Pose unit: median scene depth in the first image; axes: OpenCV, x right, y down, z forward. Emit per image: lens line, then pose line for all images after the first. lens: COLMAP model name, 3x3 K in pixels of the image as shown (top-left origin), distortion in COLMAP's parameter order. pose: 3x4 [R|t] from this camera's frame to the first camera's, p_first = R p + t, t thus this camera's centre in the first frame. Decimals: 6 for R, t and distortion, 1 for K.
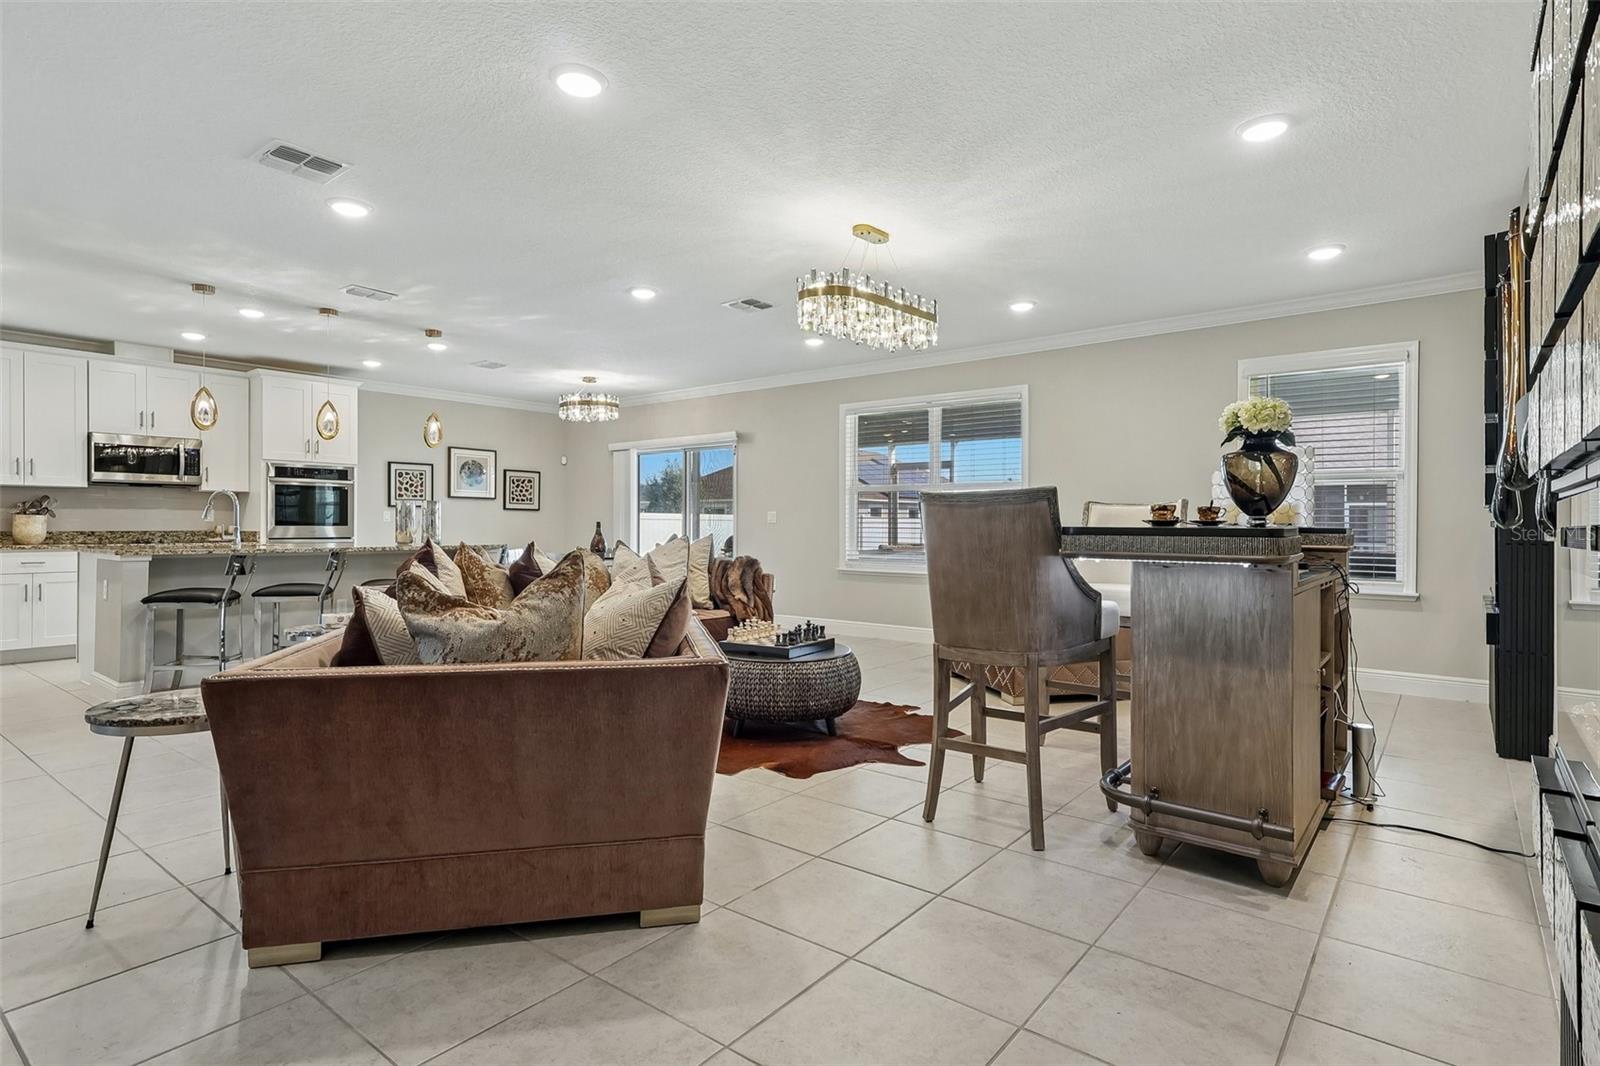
lens RADIAL K [[828.8, 0, 810.2], [0, 828.8, 526.9], [0, 0, 1]] dist [0.003700, 0.005631]
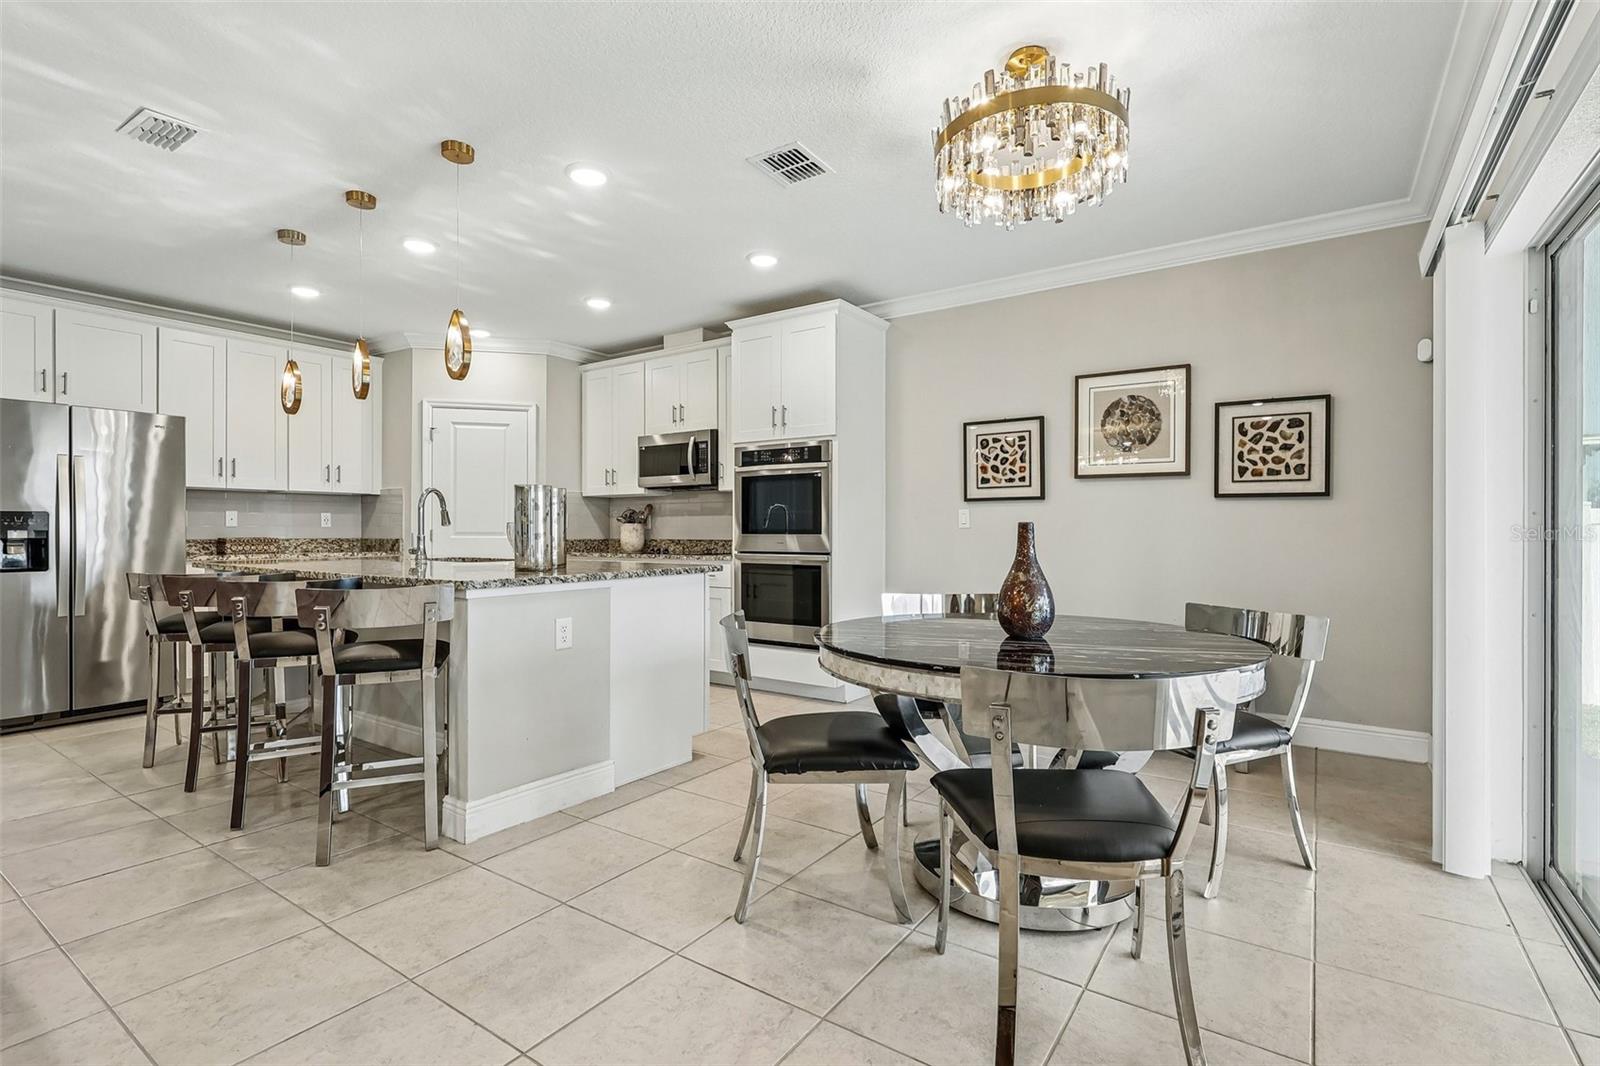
lens RADIAL K [[751.1, 0, 802.2], [0, 751.1, 533.9], [0, 0, 1]] dist [-0.002241, 0.000346]
pose [[0.054080, 0.000612, -0.998536, 0.008230], [-0.003500, 0.999994, 0.000423, -0.002042], [0.998530, 0.003472, 0.054082, 1.044210]]
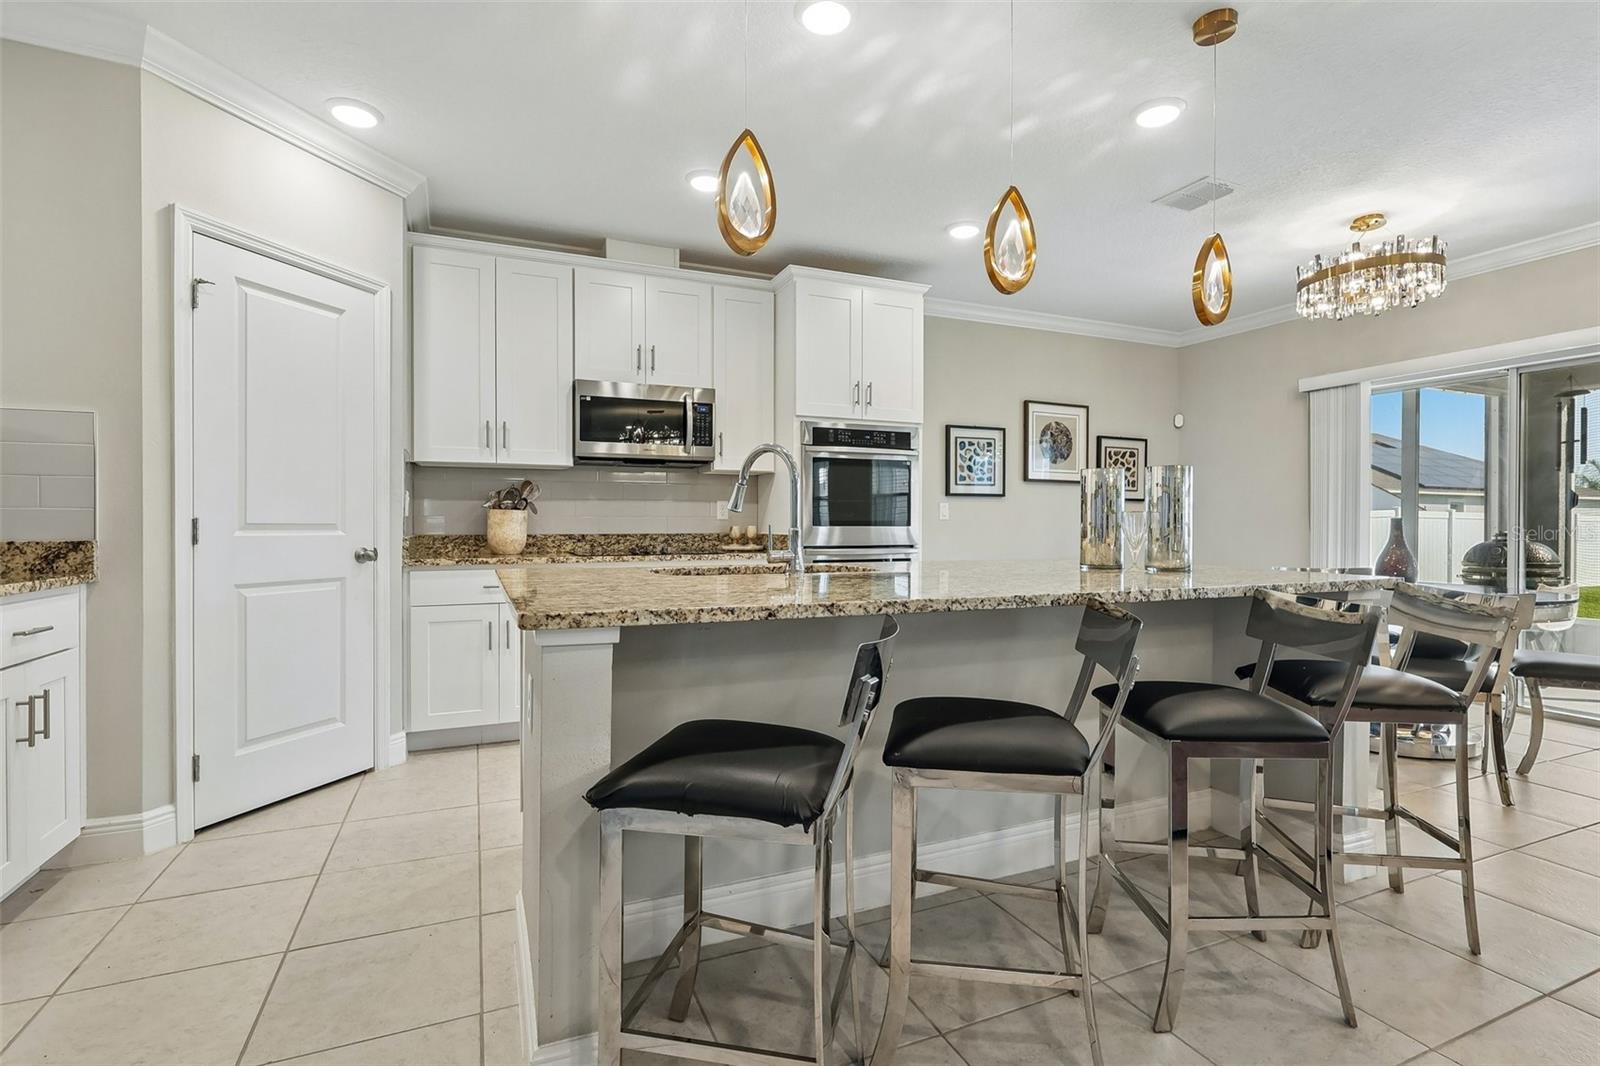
lens RADIAL K [[751.1, 0, 795.7], [0, 751.1, 533.6], [0, 0, 1]] dist [-0.002241, 0.000346]
pose [[0.877686, 0.004472, -0.479215, -0.404375], [0.000410, 0.999949, 0.010082, -0.001199], [0.479236, -0.009046, 0.877640, 0.529183]]
